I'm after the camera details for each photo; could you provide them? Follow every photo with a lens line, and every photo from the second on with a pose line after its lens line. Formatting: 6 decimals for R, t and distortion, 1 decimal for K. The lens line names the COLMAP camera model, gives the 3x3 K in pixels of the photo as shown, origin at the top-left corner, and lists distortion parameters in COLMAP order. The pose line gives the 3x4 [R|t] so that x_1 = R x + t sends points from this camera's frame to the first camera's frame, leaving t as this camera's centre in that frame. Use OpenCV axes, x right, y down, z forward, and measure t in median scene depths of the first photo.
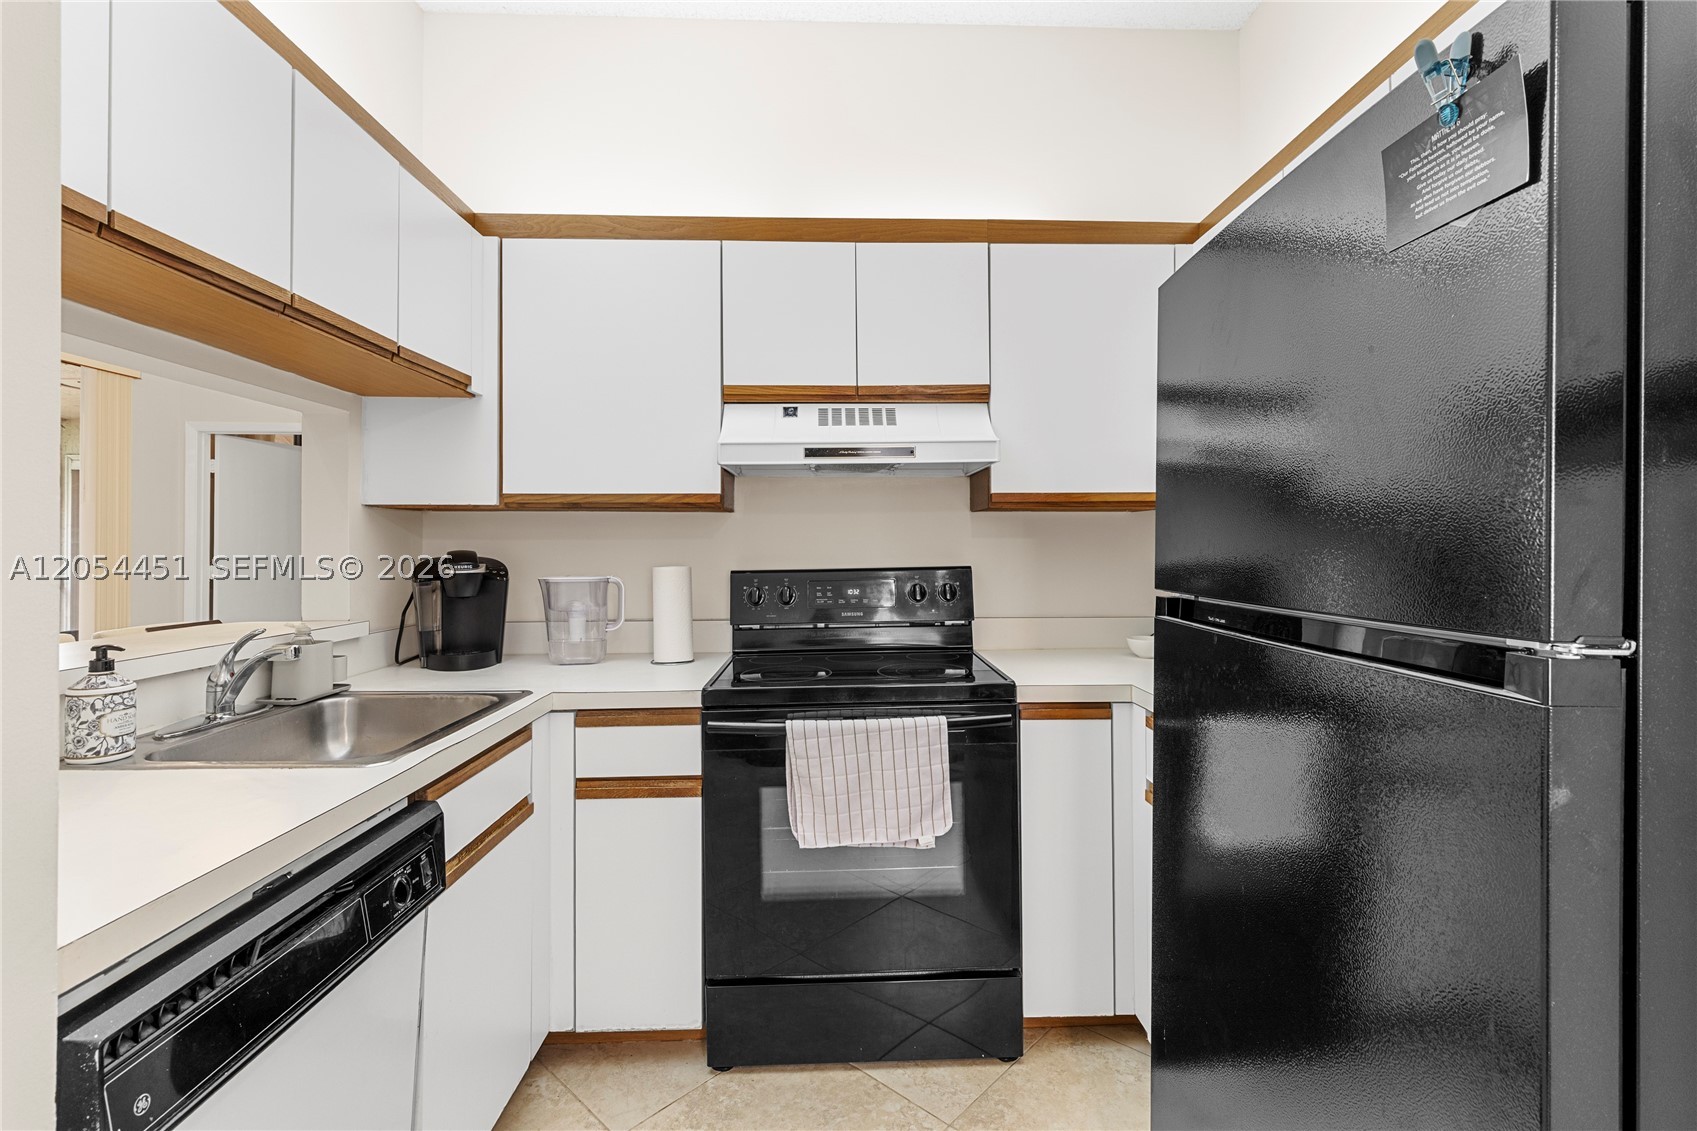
lens RADIAL K [[765.8, 0, 843.5], [0, 765.8, 552.4], [0, 0, 1]] dist [0.007778, -0.001928]
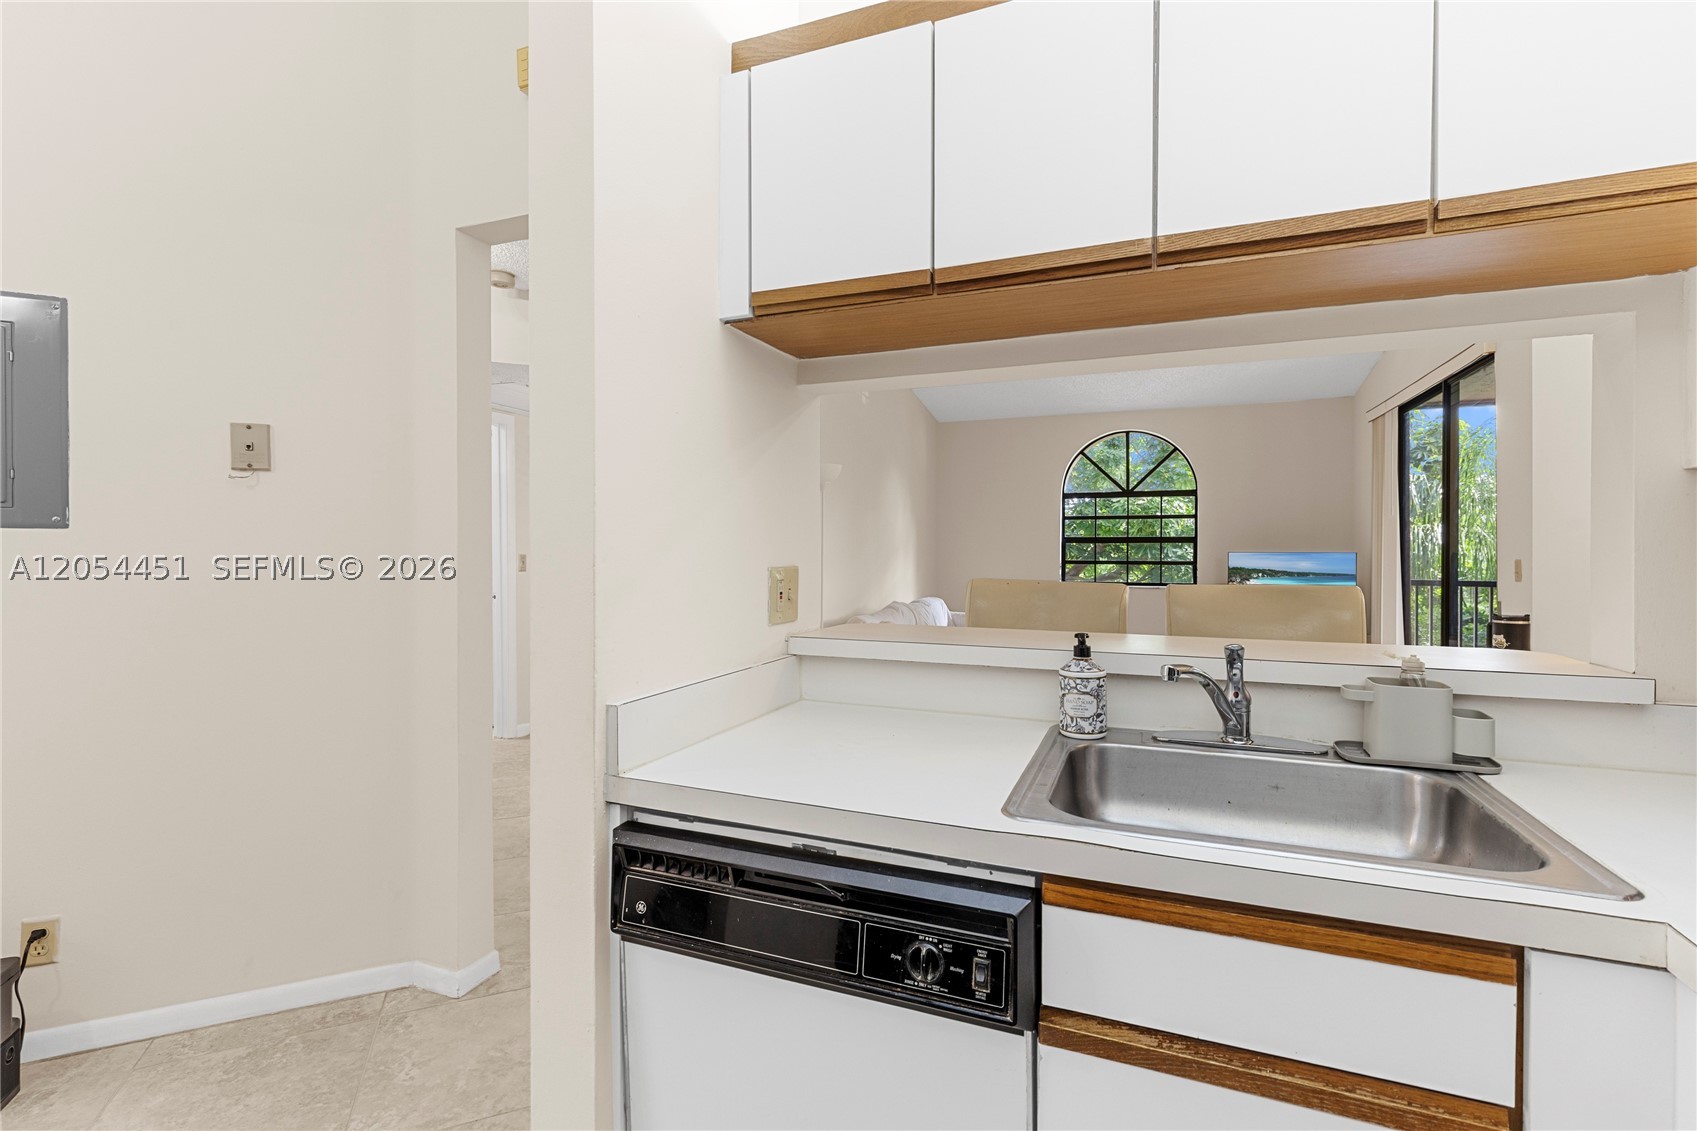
lens RADIAL K [[765.8, 0, 850.5], [0, 765.8, 555.3], [0, 0, 1]] dist [0.007778, -0.001928]
pose [[-0.386246, 0.005417, -0.922380, 0.129396], [-0.010496, 0.999892, 0.010267, -0.000224], [0.922336, 0.013646, -0.386147, 0.764845]]
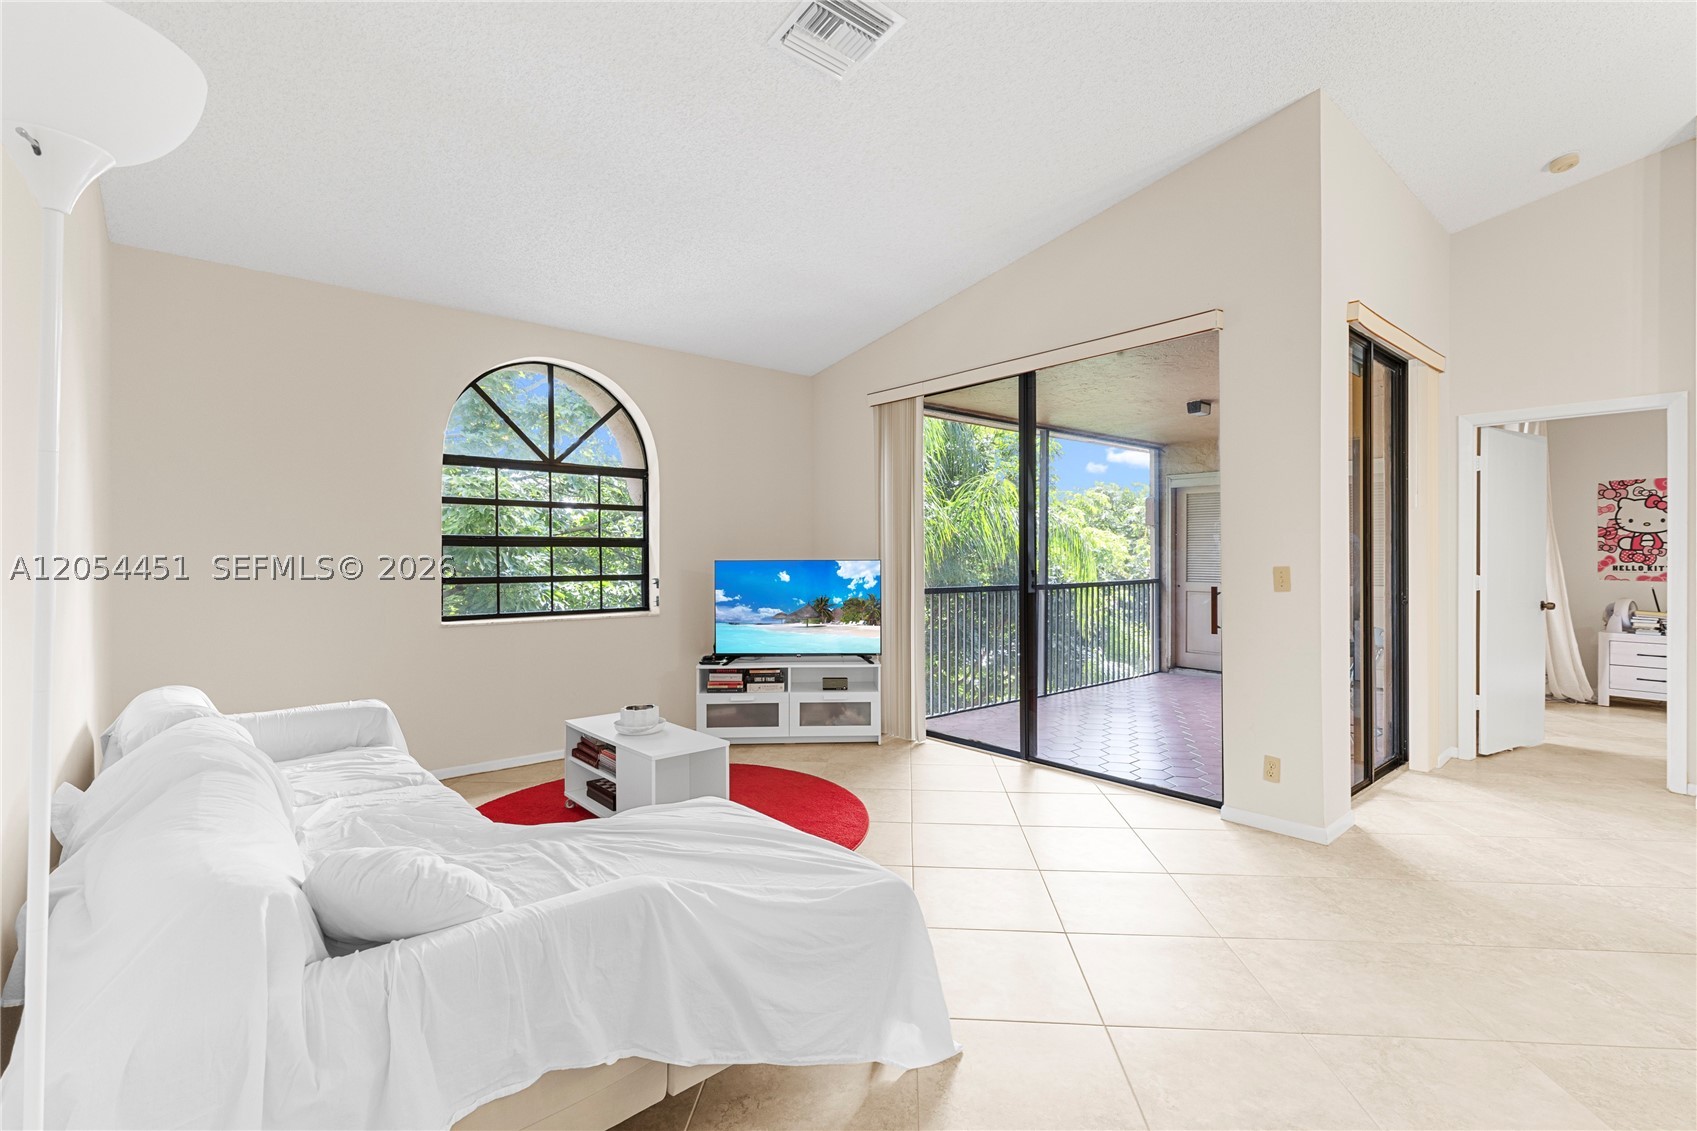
lens RADIAL K [[765.8, 0, 854.4], [0, 765.8, 556.6], [0, 0, 1]] dist [0.007778, -0.001928]
pose [[0.636506, -0.002842, -0.771267, -1.865051], [-0.002998, 0.999977, -0.006159, 0.007795], [0.771266, 0.006232, 0.636482, -0.405706]]
